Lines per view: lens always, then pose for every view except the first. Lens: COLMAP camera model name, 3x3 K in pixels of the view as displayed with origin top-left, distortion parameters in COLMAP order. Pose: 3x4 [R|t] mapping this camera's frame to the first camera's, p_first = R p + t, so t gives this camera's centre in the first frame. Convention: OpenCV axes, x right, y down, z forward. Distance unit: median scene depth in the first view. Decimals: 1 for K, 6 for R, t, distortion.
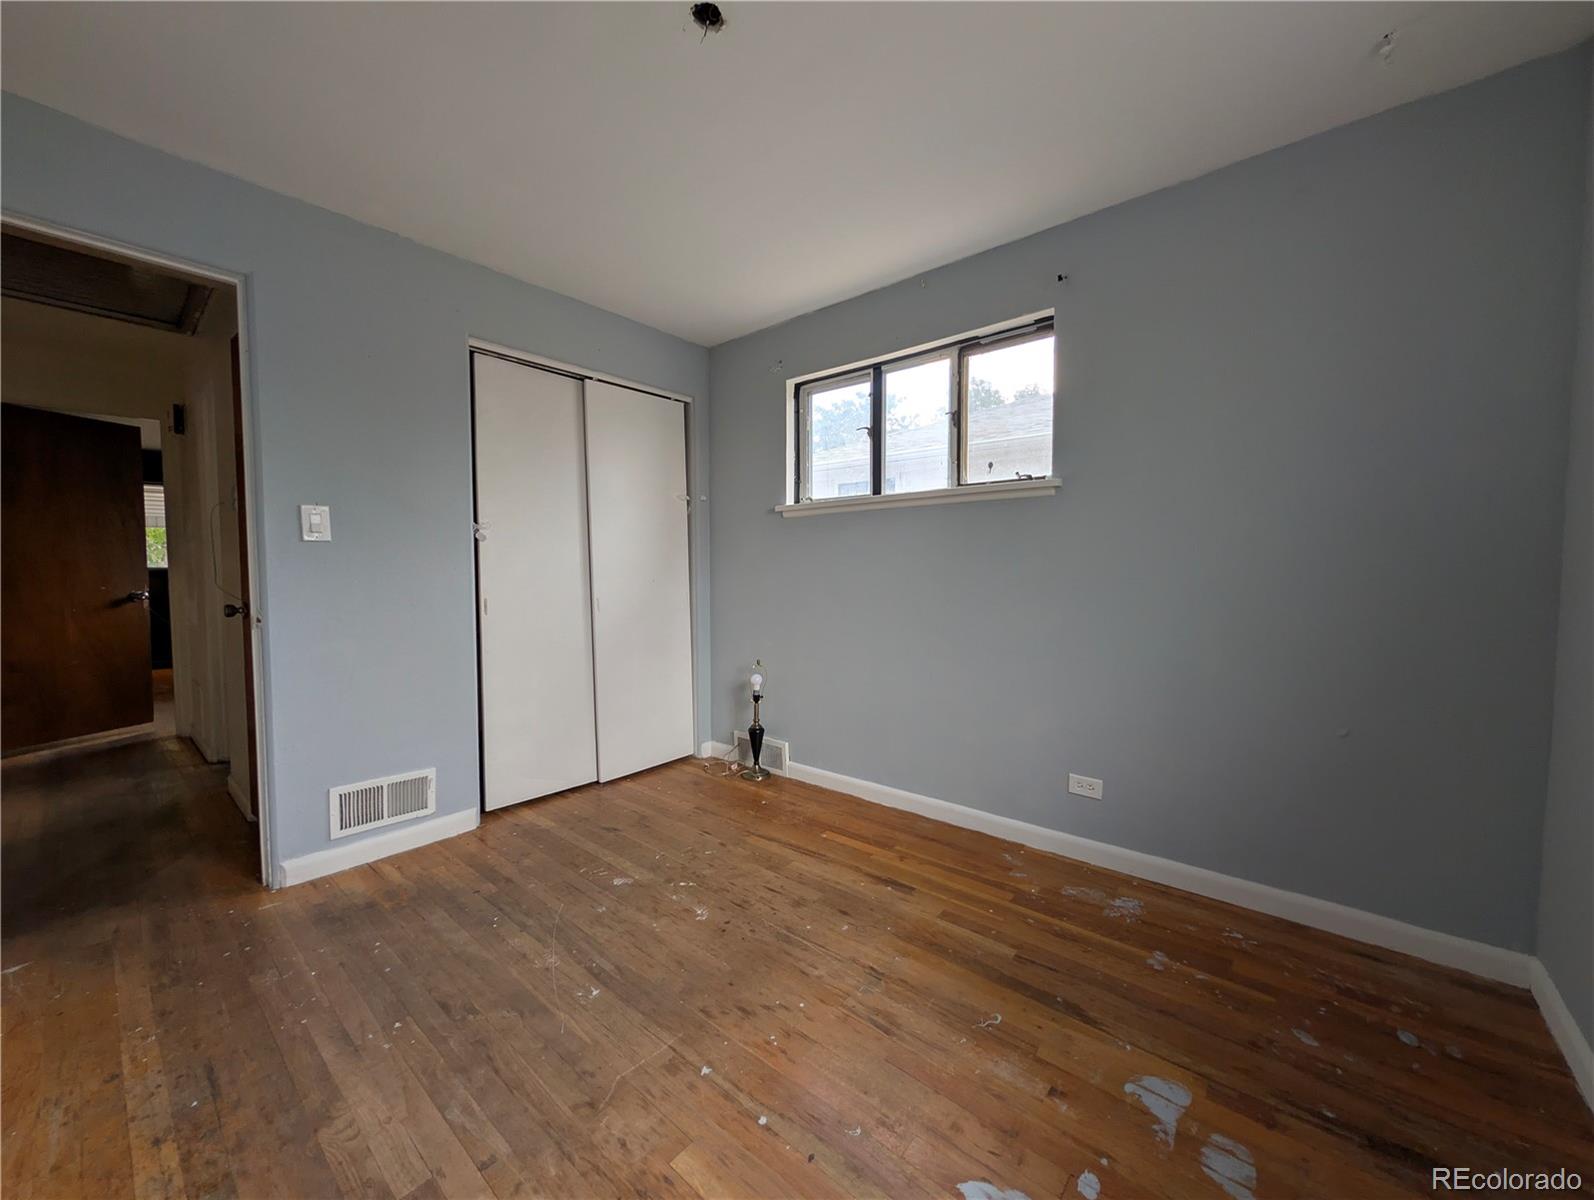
lens RADIAL K [[611.0, 0, 797.0], [0, 611.0, 600.0], [0, 0, 1]] dist [0.000309, -0.000008]
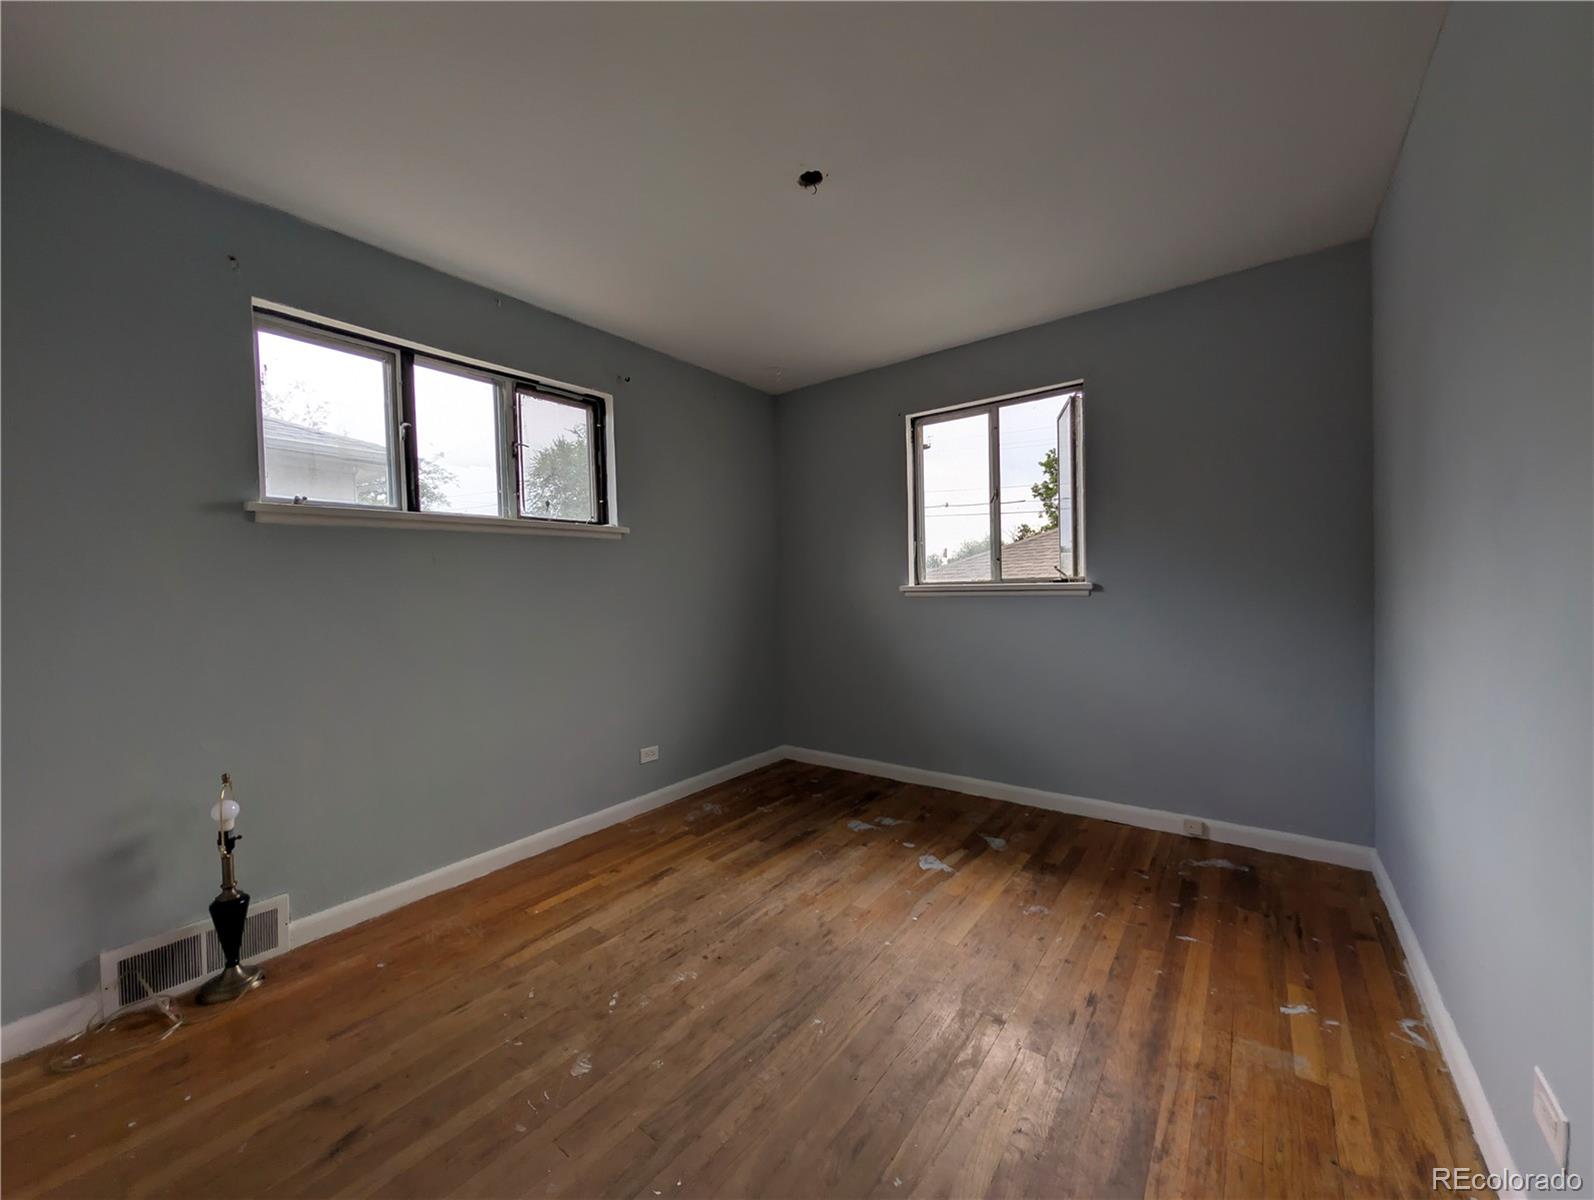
lens RADIAL K [[611.0, 0, 797.0], [0, 611.0, 600.0], [0, 0, 1]] dist [0.000309, -0.000008]
pose [[-0.055603, -0.018353, 0.998284, -0.944806], [0.073272, 0.997060, 0.022411, -0.049100], [-0.995761, 0.074392, -0.054094, 0.746095]]
